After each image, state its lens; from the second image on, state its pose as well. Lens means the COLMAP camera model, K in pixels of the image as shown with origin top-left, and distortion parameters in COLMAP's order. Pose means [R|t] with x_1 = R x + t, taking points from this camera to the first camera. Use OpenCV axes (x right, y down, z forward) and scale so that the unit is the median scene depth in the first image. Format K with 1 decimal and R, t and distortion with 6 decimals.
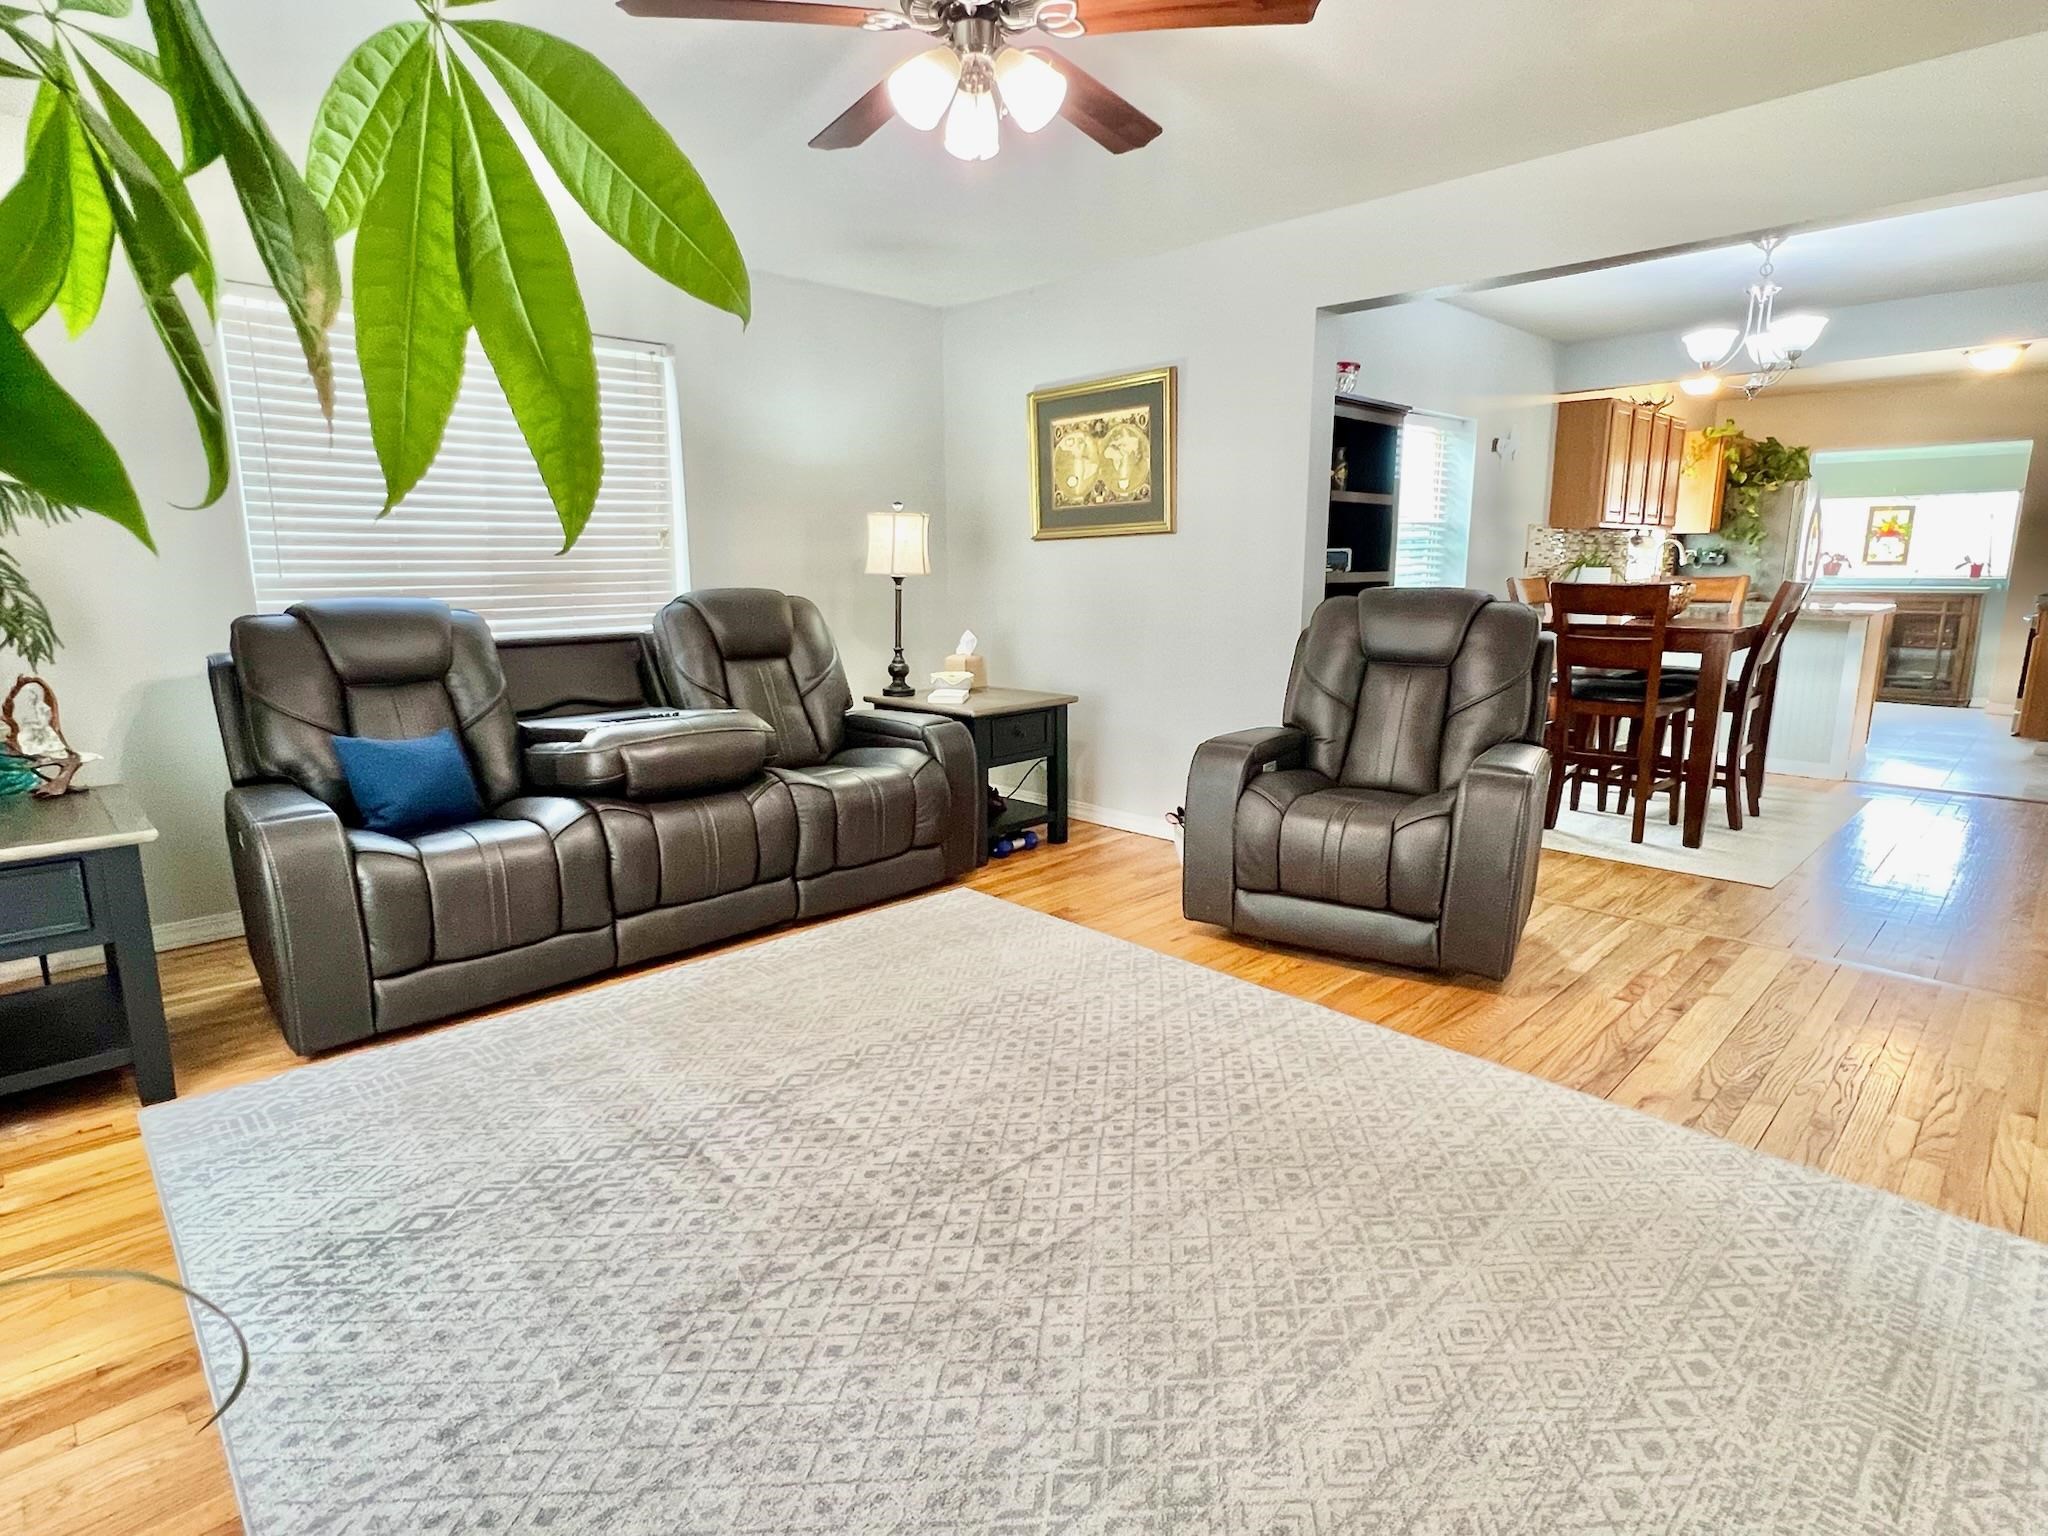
lens RADIAL K [[1084.0, 0, 1024.0], [0, 1084.0, 768.0], [0, 0, 1]] dist [0.000326, 0.000112]
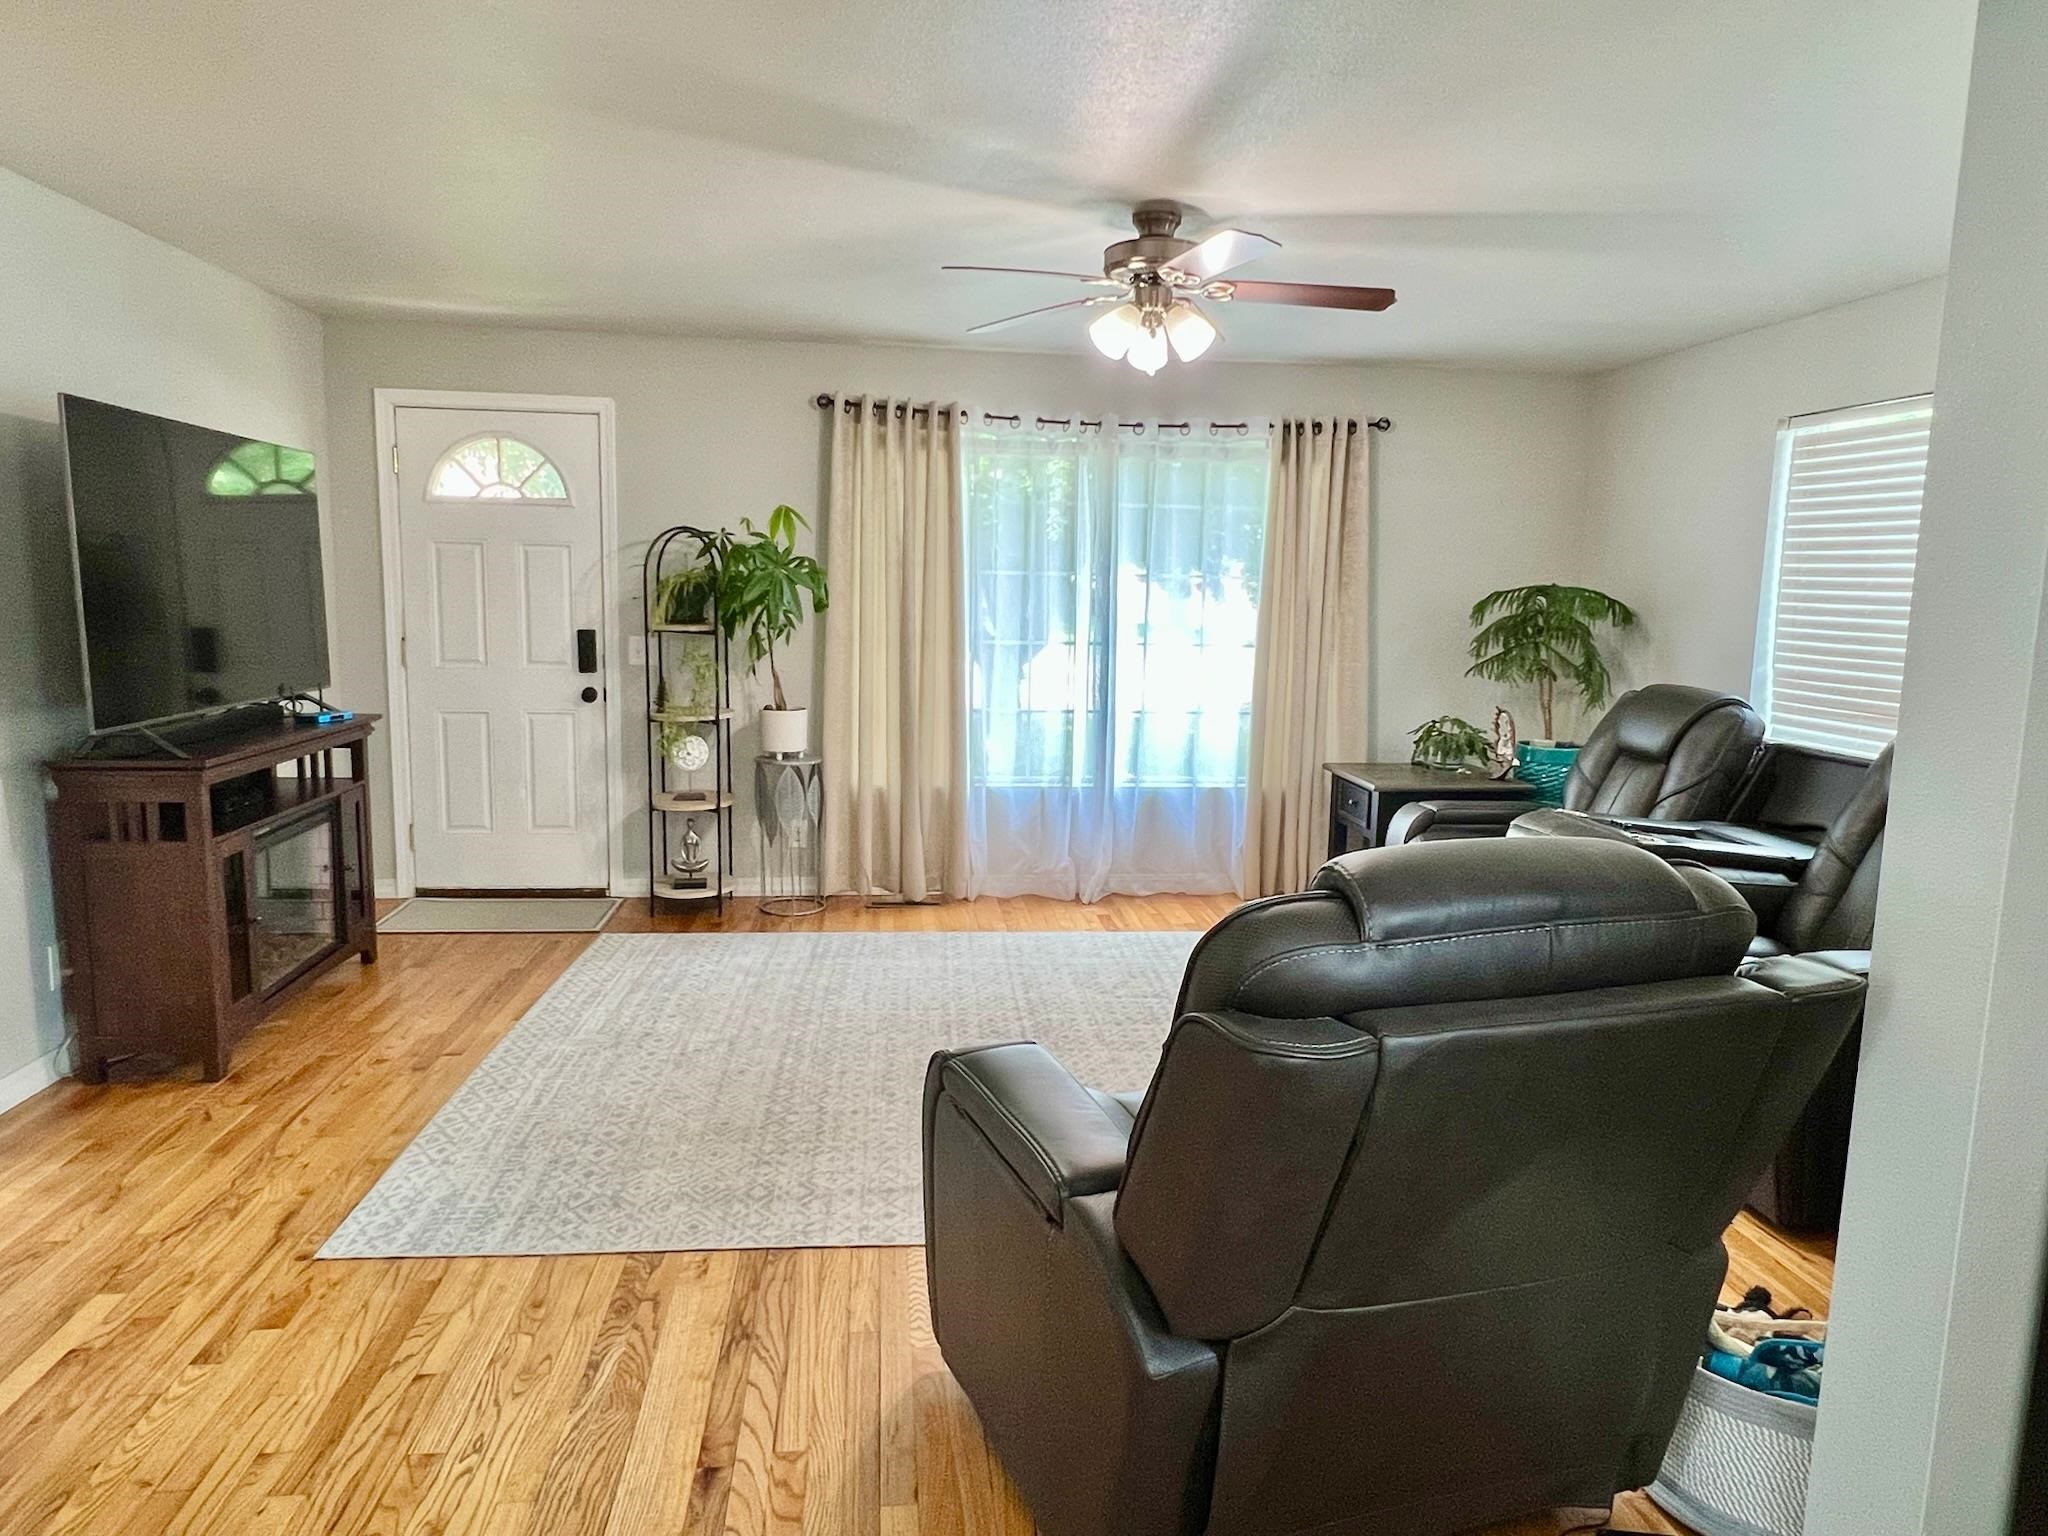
lens RADIAL K [[1306.9, 0, 1024.0], [0, 1306.9, 768.0], [0, 0, 1]] dist [-0.000730, -0.000050]
pose [[-0.626999, 0.097230, -0.772929, 0.372069], [-0.176211, 0.948764, 0.262292, -0.130379], [0.758829, 0.300656, -0.577741, 0.525355]]
